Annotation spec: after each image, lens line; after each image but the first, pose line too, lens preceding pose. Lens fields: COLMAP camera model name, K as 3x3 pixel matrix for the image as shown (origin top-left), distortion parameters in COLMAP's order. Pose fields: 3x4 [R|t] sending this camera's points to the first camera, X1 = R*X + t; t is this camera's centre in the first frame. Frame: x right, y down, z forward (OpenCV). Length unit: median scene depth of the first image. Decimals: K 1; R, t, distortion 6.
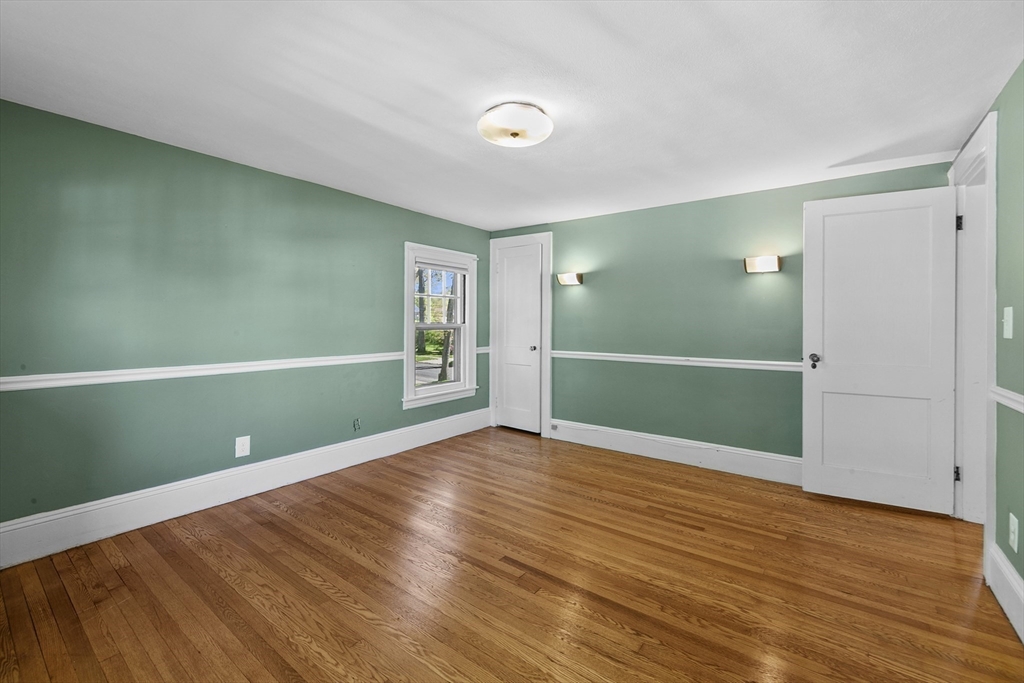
lens RADIAL K [[446.6, 0, 506.3], [0, 446.6, 321.0], [0, 0, 1]] dist [0.005308, -0.000554]
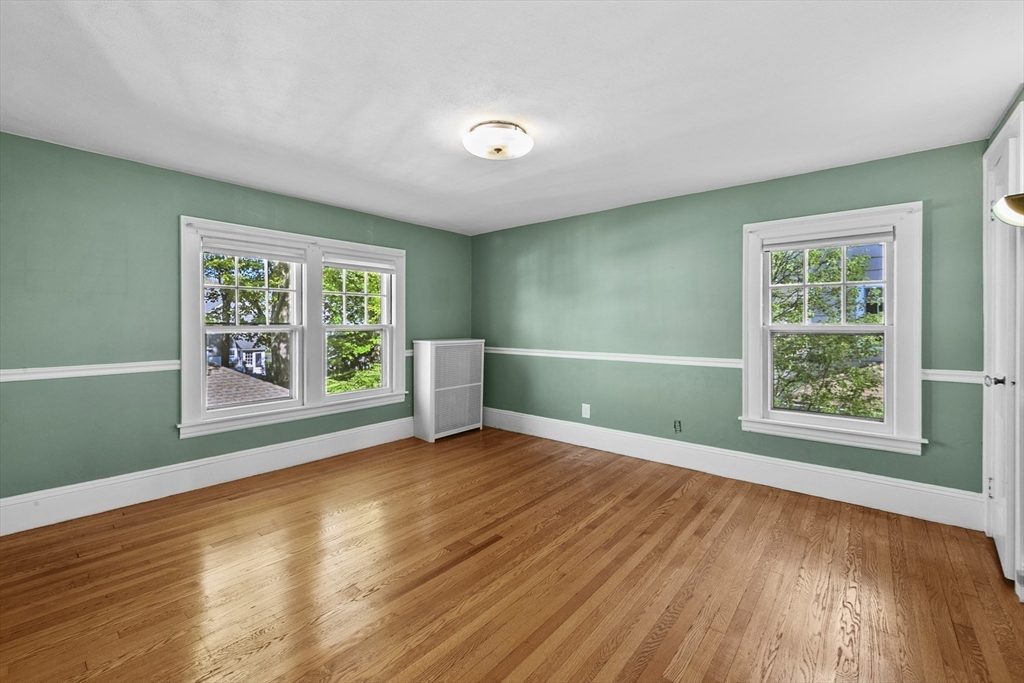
lens RADIAL K [[446.6, 0, 506.3], [0, 446.6, 321.0], [0, 0, 1]] dist [0.005308, -0.000554]
pose [[-0.092749, -0.010931, -0.995630, 0.873658], [0.003772, 0.999929, -0.011330, 0.008171], [0.995682, -0.004806, -0.092701, 0.891515]]
